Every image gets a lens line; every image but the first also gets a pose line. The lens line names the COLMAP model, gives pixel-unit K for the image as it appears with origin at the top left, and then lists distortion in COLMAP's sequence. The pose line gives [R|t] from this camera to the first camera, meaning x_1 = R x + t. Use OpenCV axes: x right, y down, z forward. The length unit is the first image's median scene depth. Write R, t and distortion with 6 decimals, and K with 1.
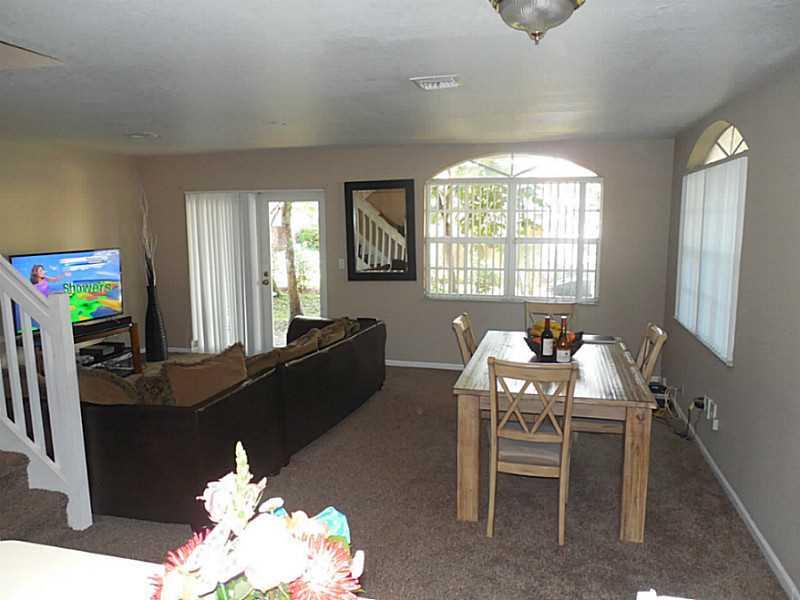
lens RADIAL K [[601.3, 0, 400.1], [0, 601.3, 299.8], [0, 0, 1]] dist [-0.002683, 0.004381]
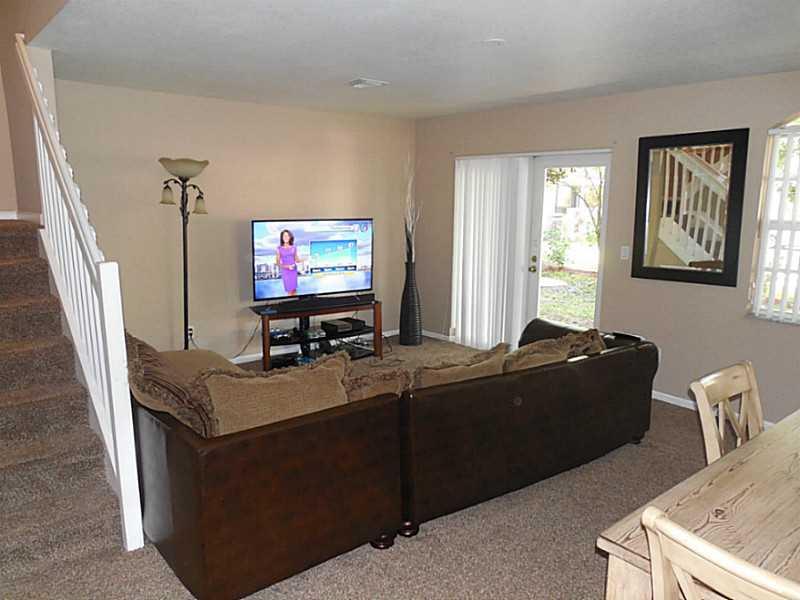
lens RADIAL K [[601.3, 0, 401.0], [0, 601.3, 304.6], [0, 0, 1]] dist [-0.002683, 0.004381]
pose [[0.817961, 0.119020, -0.562827, 0.101729], [-0.095268, 0.992880, 0.071509, -0.025100], [0.567331, -0.004872, 0.823475, 0.264419]]
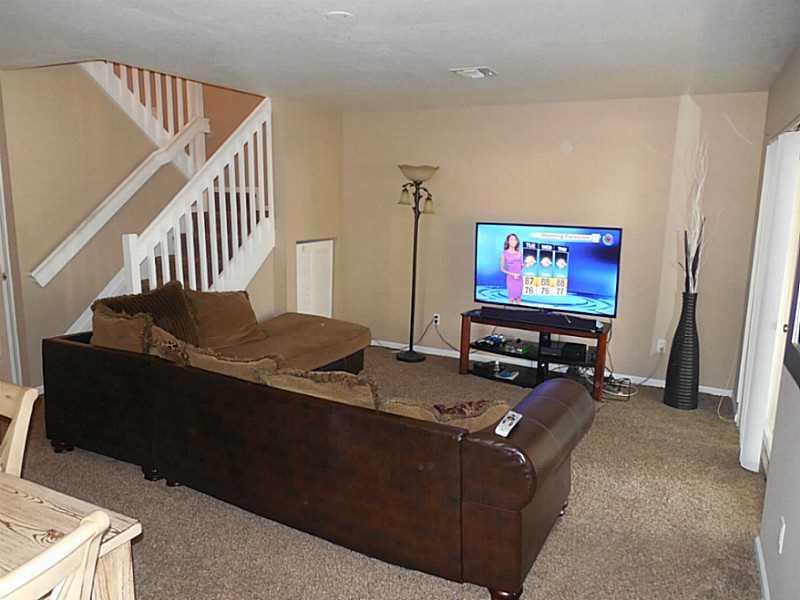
lens RADIAL K [[601.3, 0, 399.2], [0, 601.3, 298.3], [0, 0, 1]] dist [-0.002683, 0.004381]
pose [[-0.209354, 0.167655, -0.963360, 0.300367], [-0.146855, 0.968628, 0.200485, -0.108604], [0.966750, 0.183446, -0.178165, 0.879790]]
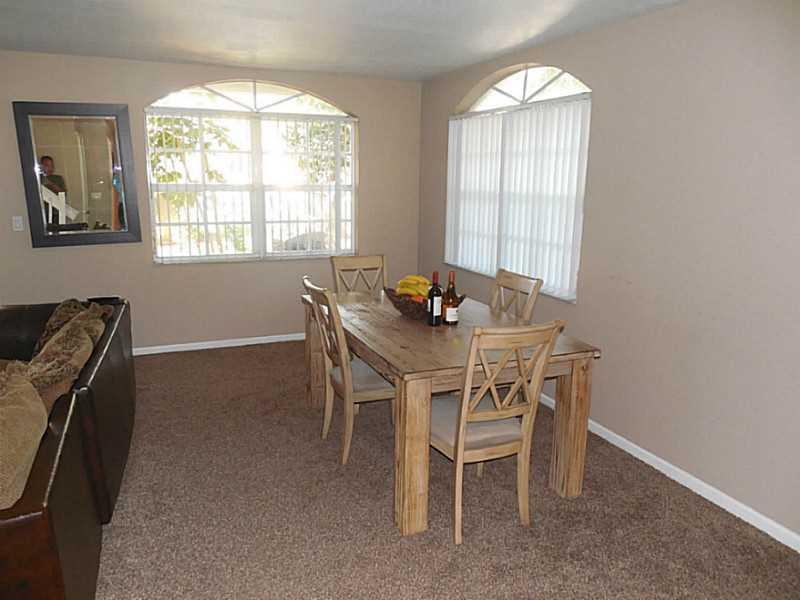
lens RADIAL K [[601.3, 0, 393.6], [0, 601.3, 304.3], [0, 0, 1]] dist [-0.002683, 0.004381]
pose [[0.799932, -0.117951, 0.588385, -0.179029], [0.068990, 0.992068, 0.105082, -0.010984], [-0.596112, -0.043466, 0.801724, 0.198047]]
